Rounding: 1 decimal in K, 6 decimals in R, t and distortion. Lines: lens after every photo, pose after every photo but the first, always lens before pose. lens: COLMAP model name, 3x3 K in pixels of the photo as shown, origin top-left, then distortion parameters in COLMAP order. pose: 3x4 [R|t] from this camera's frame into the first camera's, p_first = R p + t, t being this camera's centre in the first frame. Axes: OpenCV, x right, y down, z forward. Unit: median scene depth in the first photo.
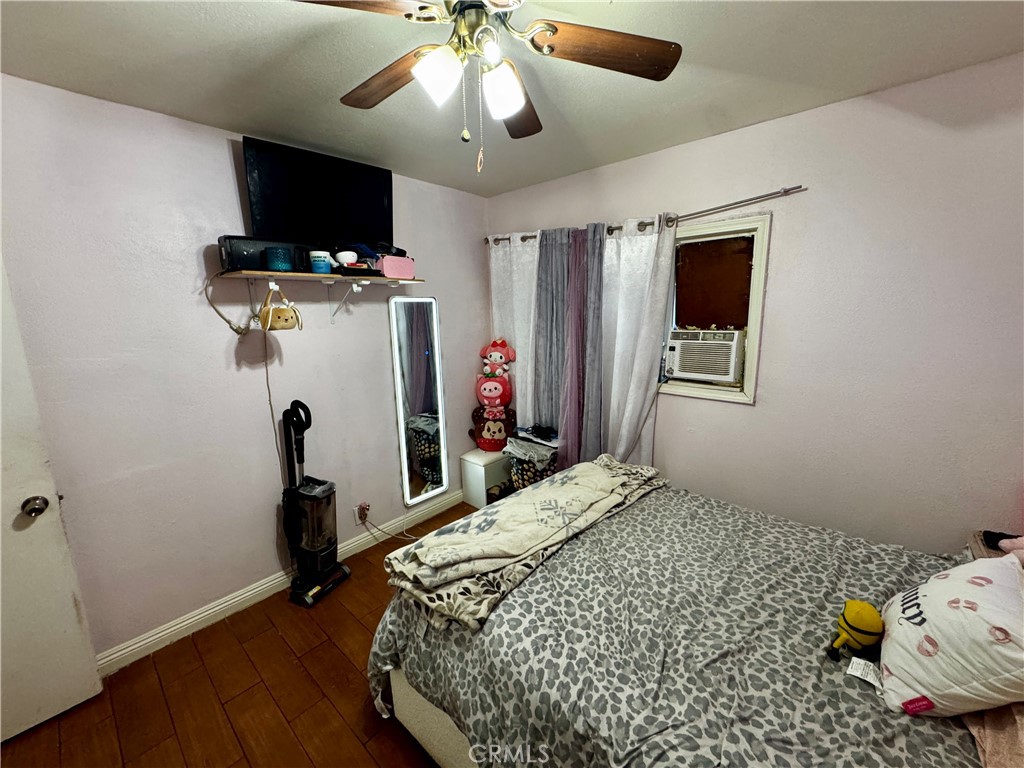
lens RADIAL K [[408.7, 0, 511.1], [0, 408.7, 384.3], [0, 0, 1]] dist [-0.003290, -0.000083]
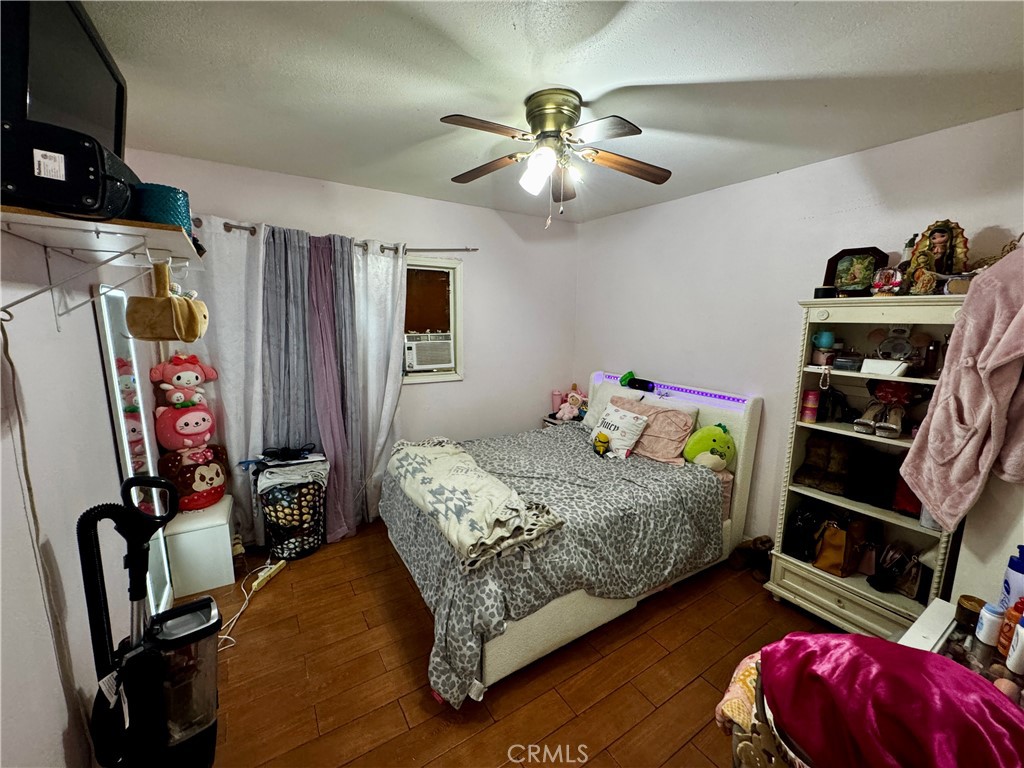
lens RADIAL K [[408.7, 0, 511.8], [0, 408.7, 383.0], [0, 0, 1]] dist [-0.003290, -0.000083]
pose [[0.274492, -0.129891, 0.952776, -0.766725], [0.158016, 0.983458, 0.088550, -0.043379], [-0.948517, 0.126248, 0.290476, 0.332428]]
